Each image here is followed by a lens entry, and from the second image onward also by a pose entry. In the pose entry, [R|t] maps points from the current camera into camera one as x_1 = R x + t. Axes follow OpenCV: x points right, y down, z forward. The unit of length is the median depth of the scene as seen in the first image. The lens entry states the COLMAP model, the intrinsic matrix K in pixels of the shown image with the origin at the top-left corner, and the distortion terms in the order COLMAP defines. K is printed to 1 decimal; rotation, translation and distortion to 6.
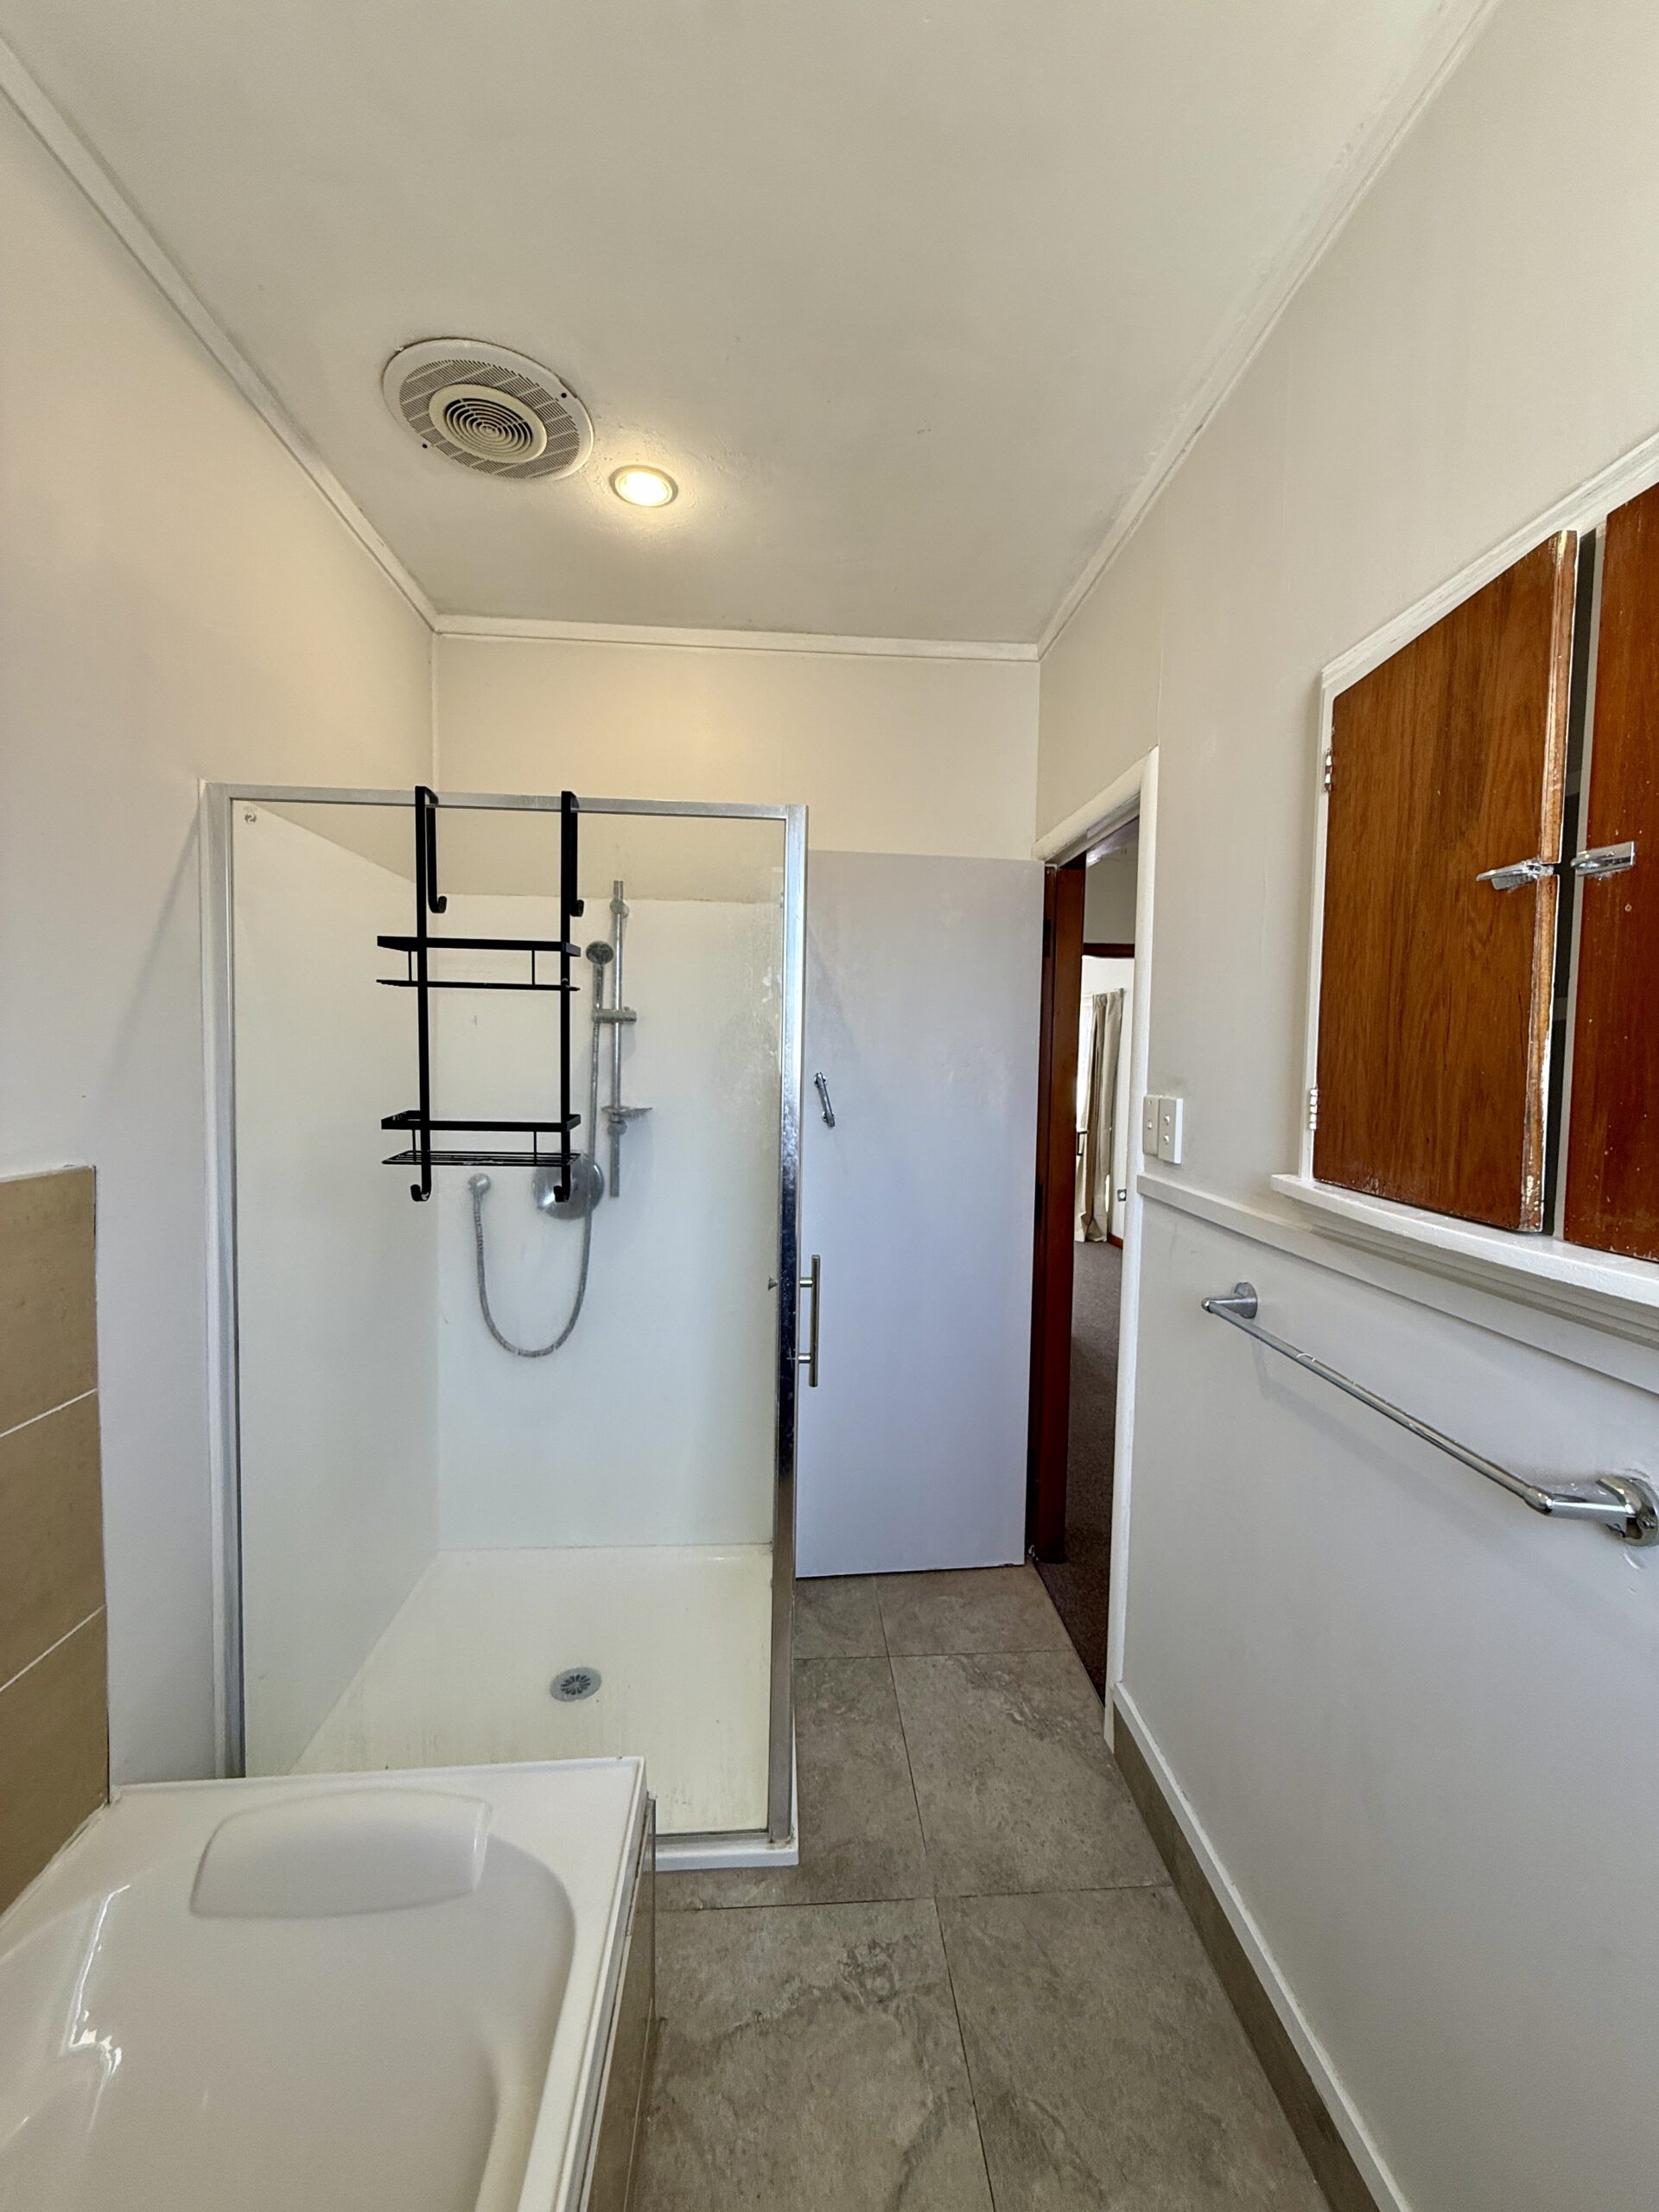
lens RADIAL K [[878.6, 0, 829.2], [0, 878.6, 1103.7], [0, 0, 1]] dist [0.000157, -0.000044]
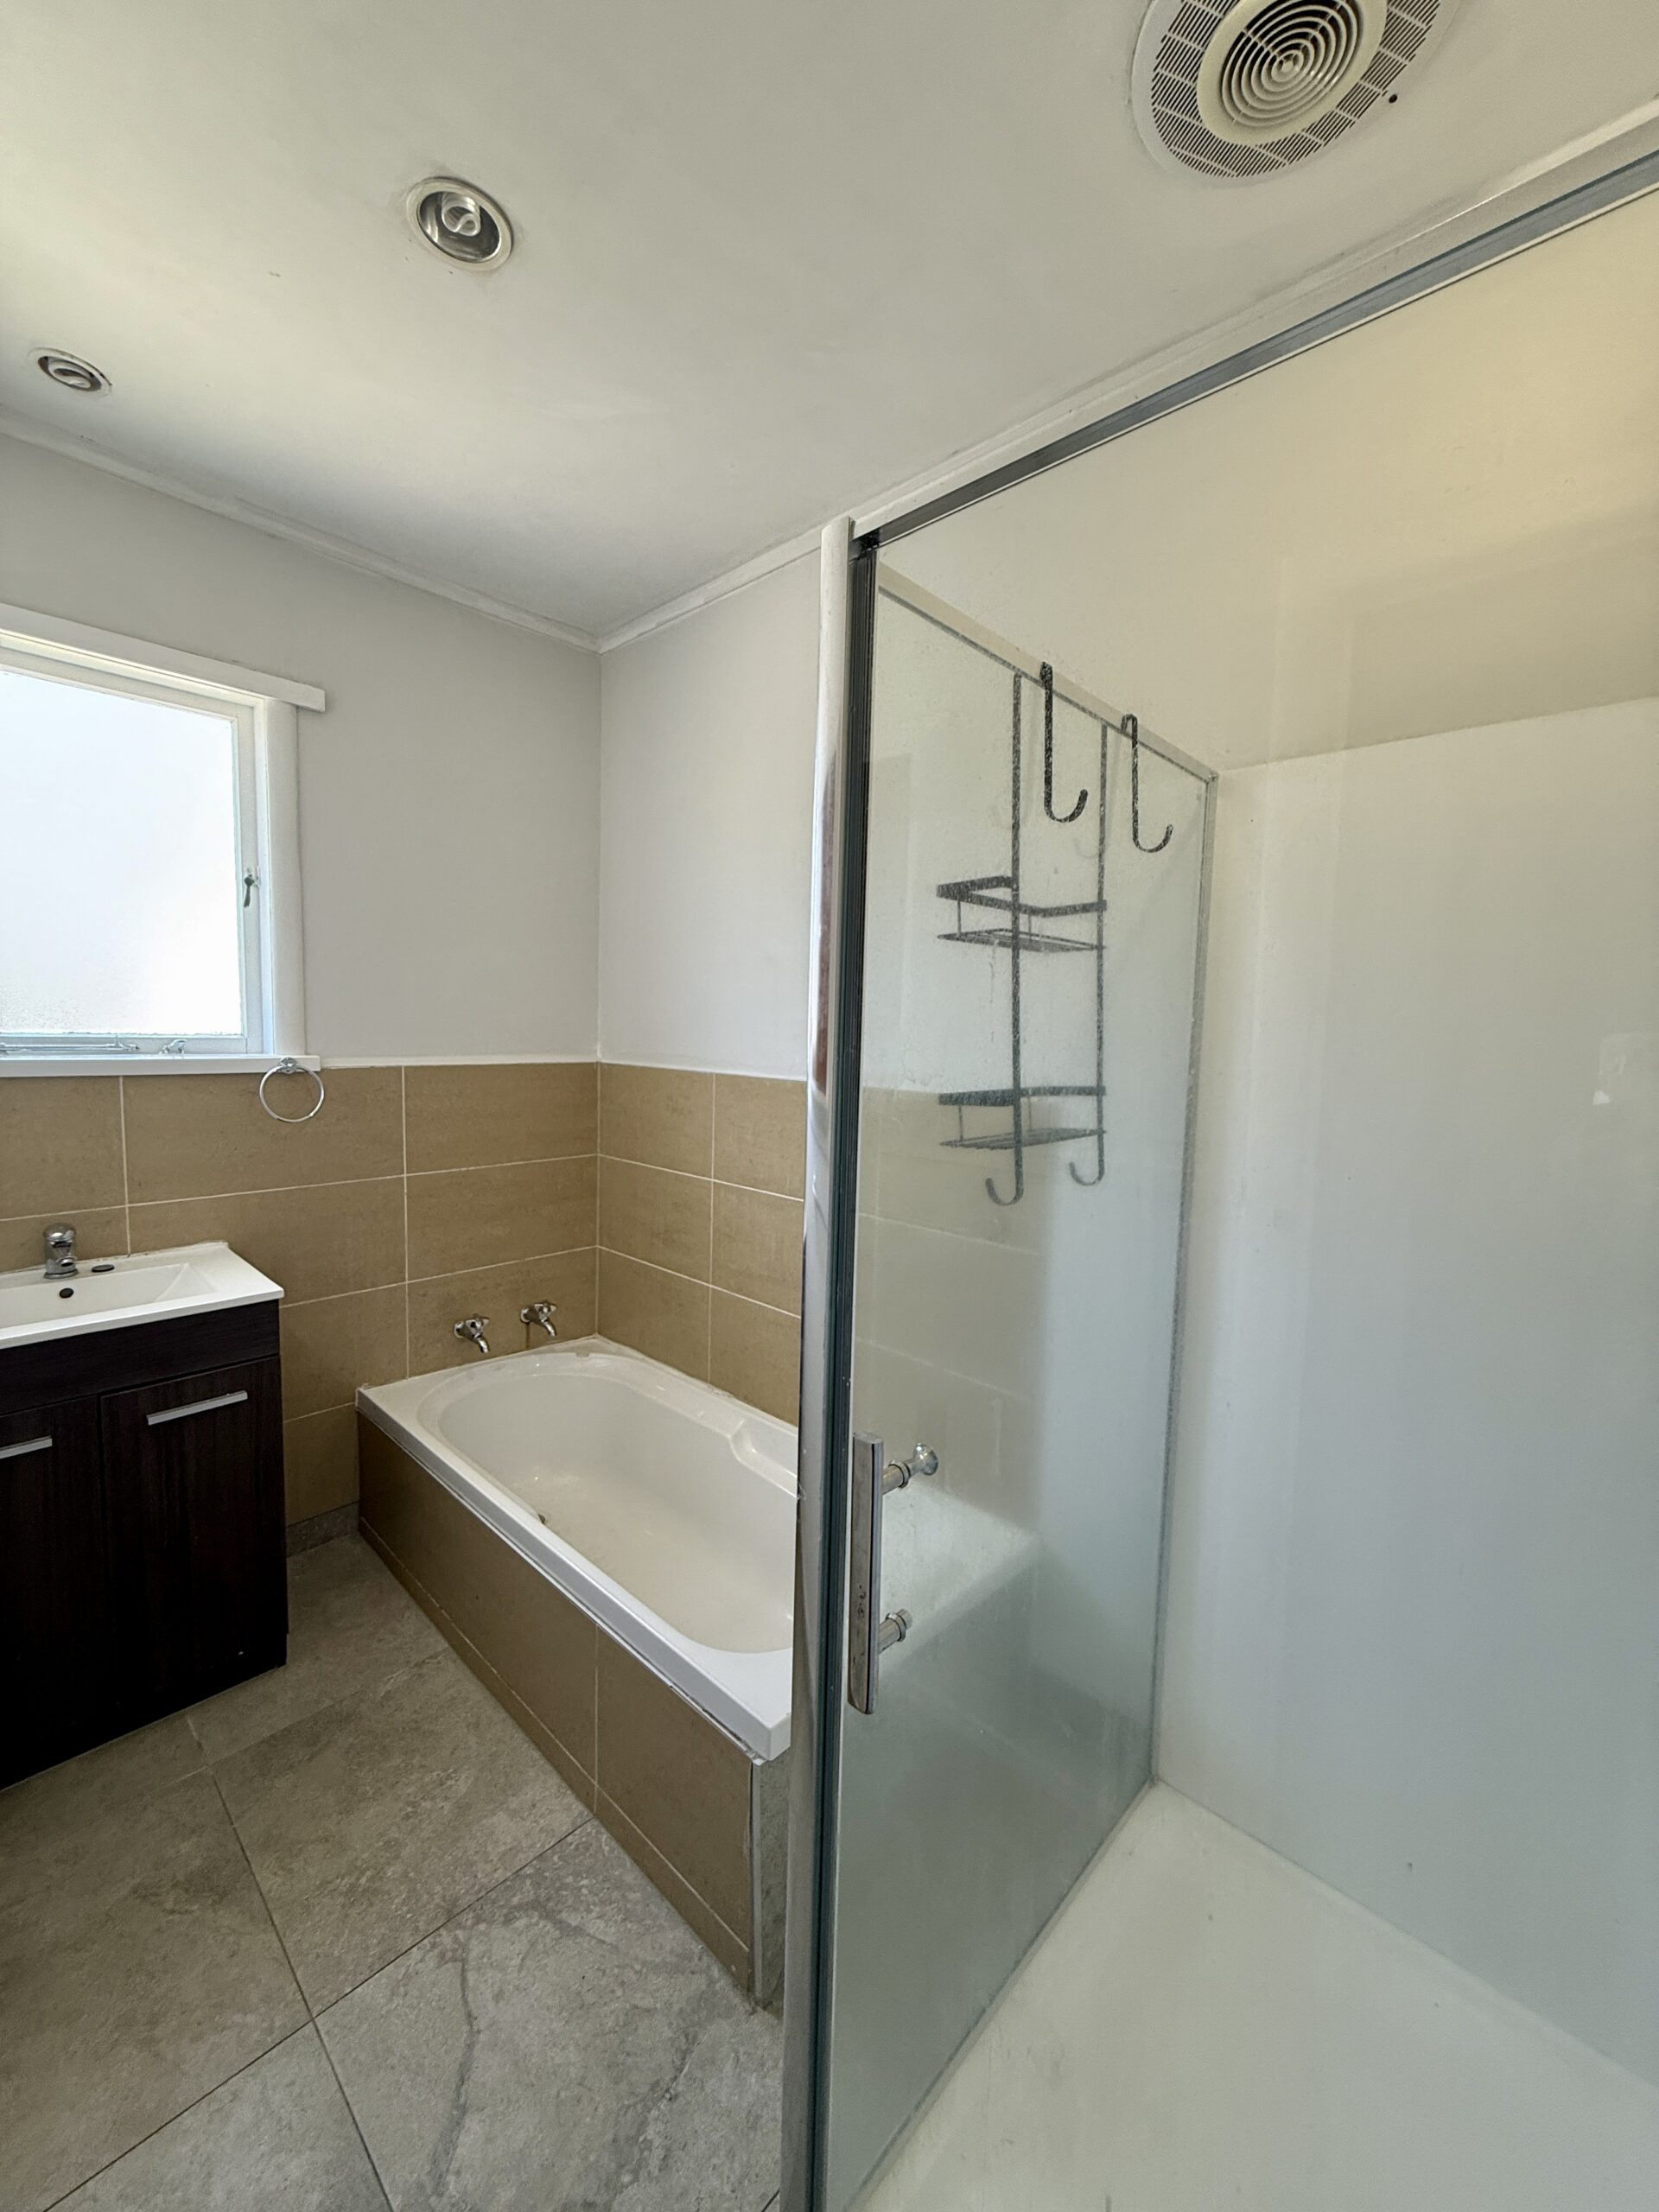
lens RADIAL K [[877.1, 0, 829.9], [0, 877.1, 1099.5], [0, 0, 1]] dist [0.001481, -0.000690]
pose [[-0.729608, 0.013800, -0.683726, 0.402667], [-0.082651, 0.990688, 0.108193, -0.060518], [0.678852, 0.135449, -0.721674, 1.658272]]
